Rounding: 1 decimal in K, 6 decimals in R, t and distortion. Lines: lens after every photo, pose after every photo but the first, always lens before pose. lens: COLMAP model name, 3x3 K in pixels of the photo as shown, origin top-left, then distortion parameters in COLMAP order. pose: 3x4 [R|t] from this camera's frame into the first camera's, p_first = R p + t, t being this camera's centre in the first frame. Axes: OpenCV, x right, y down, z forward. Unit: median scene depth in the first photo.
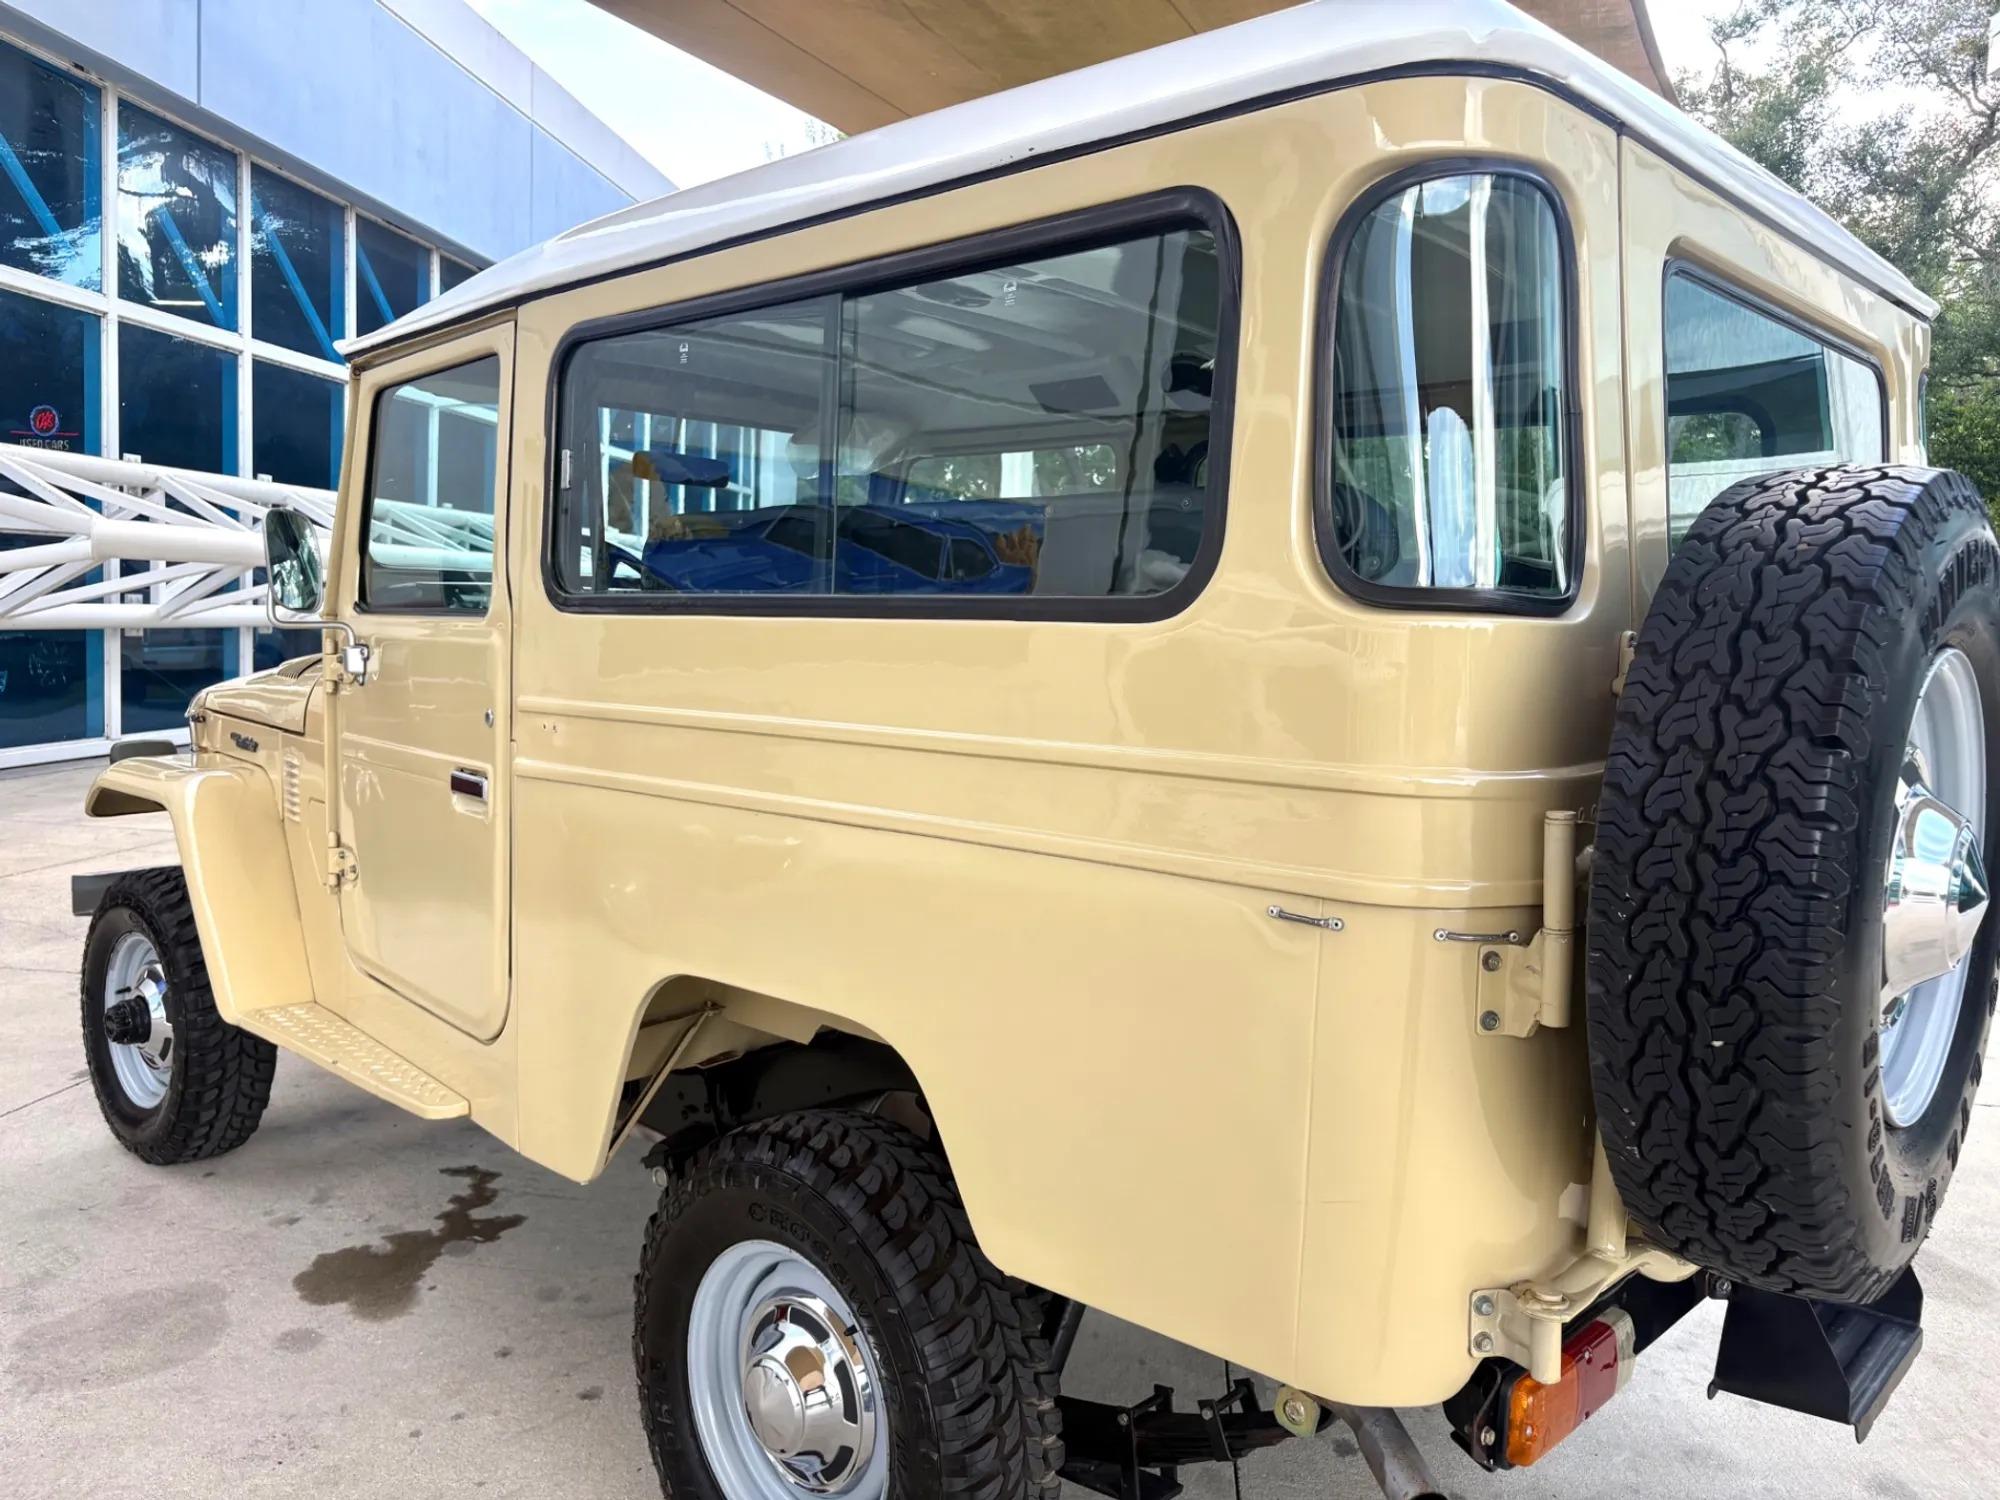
lens RADIAL K [[1533.2, 0, 1013.0], [0, 1533.2, 744.1], [0, 0, 1]] dist [0.033979, -0.034043]
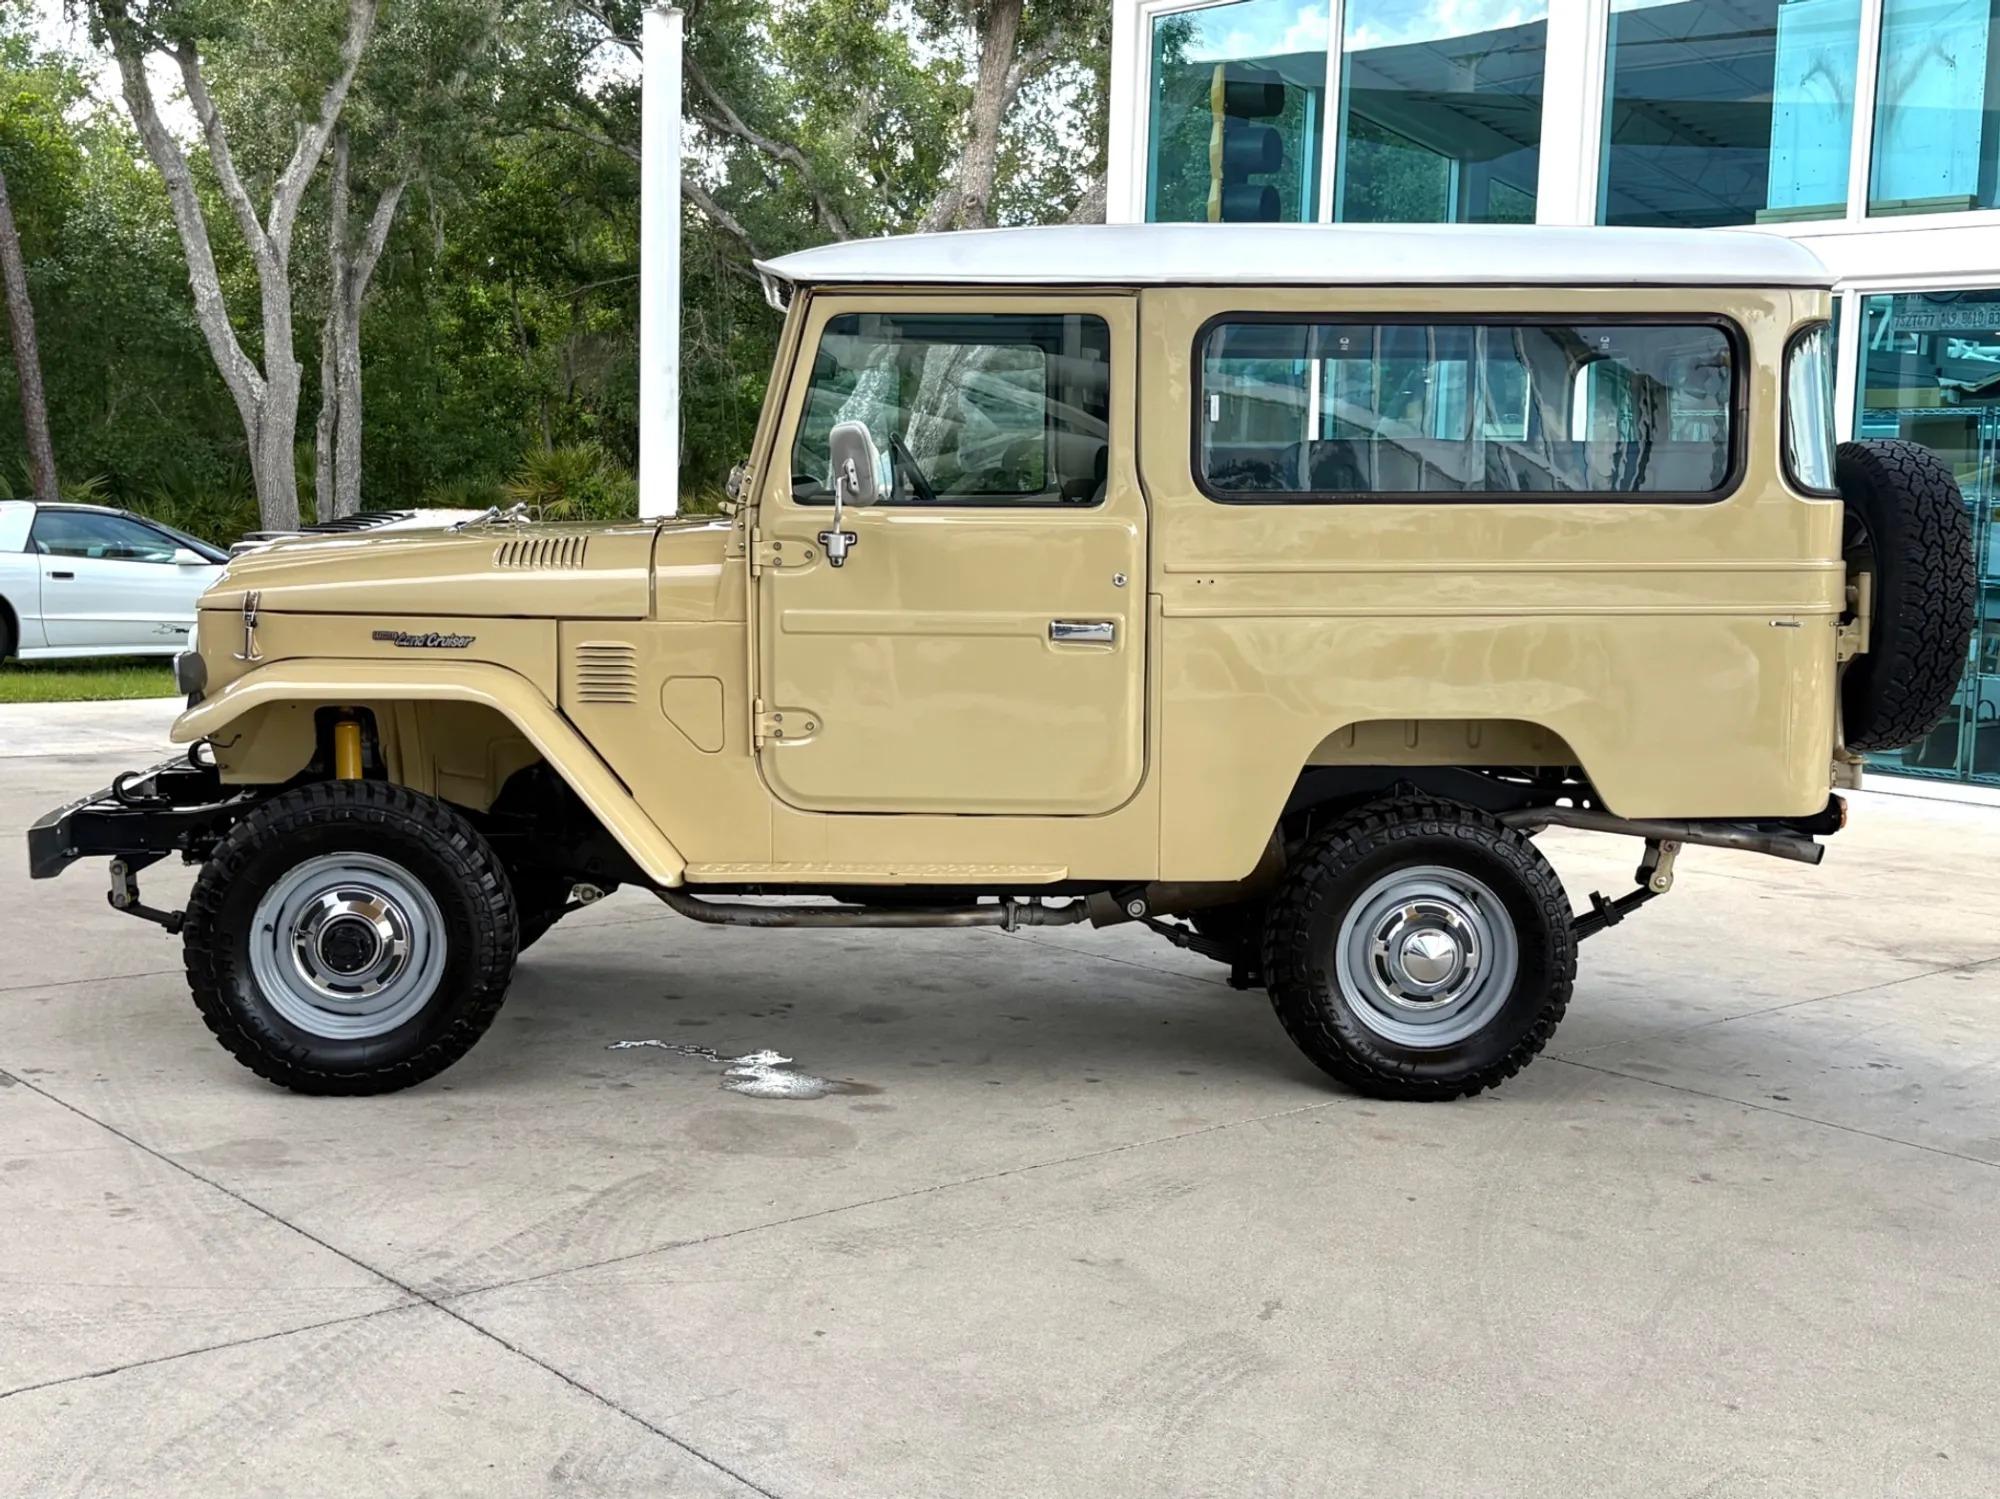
lens RADIAL K [[2653.9, 0, 1000.0], [0, 2653.9, 749.5], [0, 0, 1]] dist [0.118769, -0.017828]
pose [[0.678177, -0.107919, 0.726932, -1.788837], [0.065208, 0.994094, 0.086746, -0.065729], [-0.732000, -0.011427, 0.681209, -0.466847]]
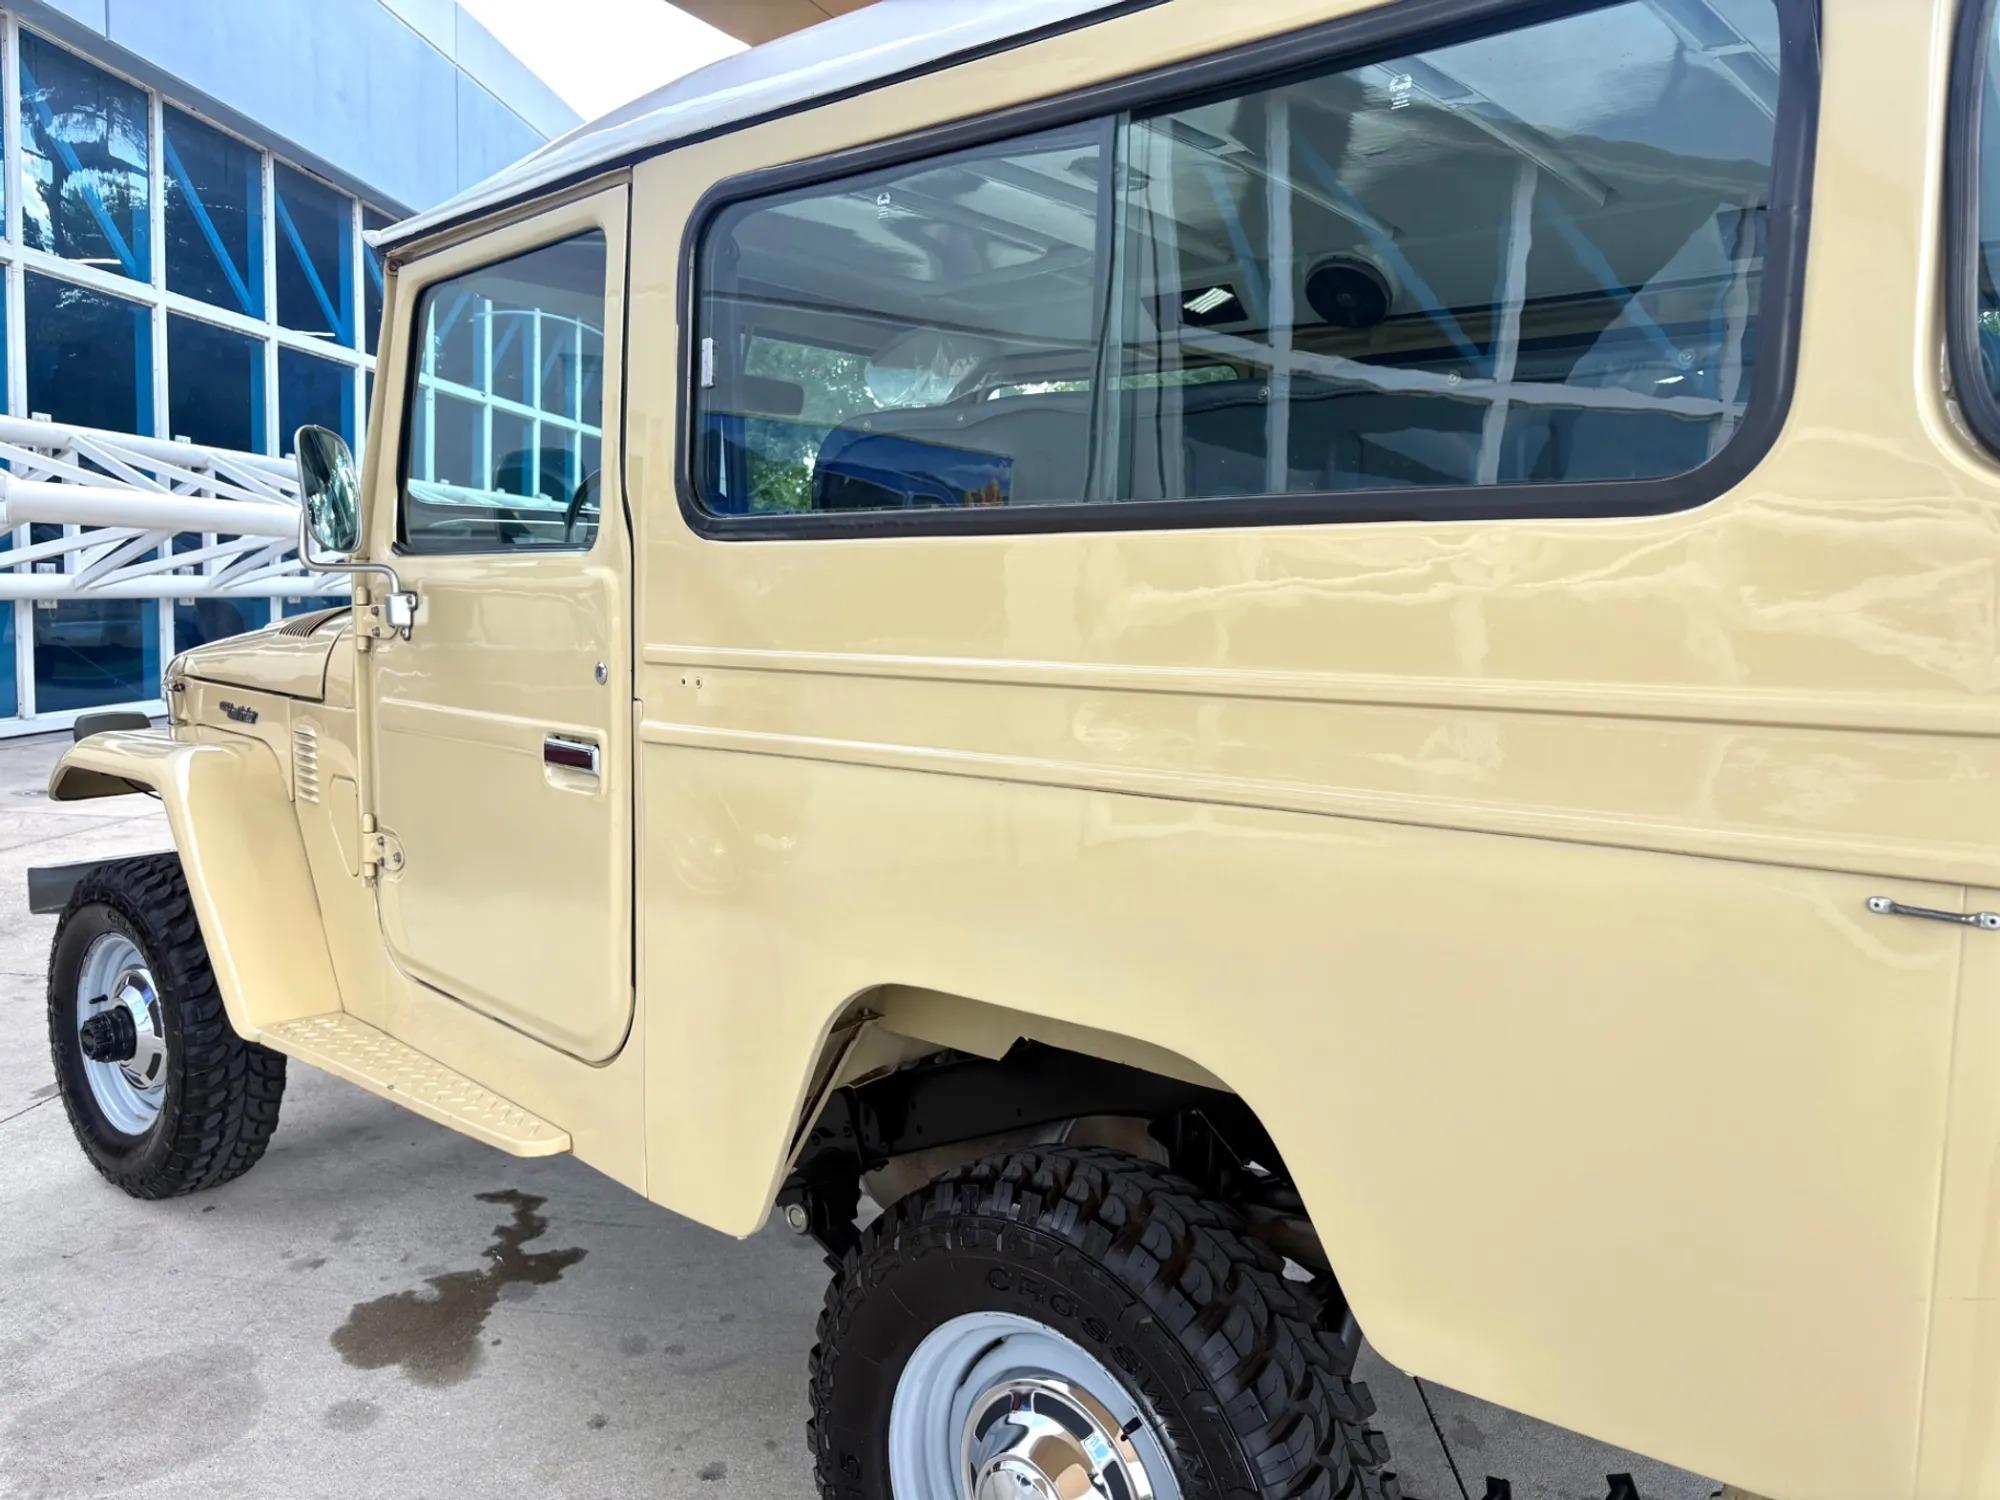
lens RADIAL K [[1526.8, 0, 1004.1], [0, 1526.8, 743.3], [0, 0, 1]] dist [0.046245, -0.051096]
pose [[0.998756, -0.012448, 0.048287, -0.135024], [0.011596, 0.999773, 0.017884, 0.007076], [-0.048499, -0.017302, 0.998673, 0.139690]]
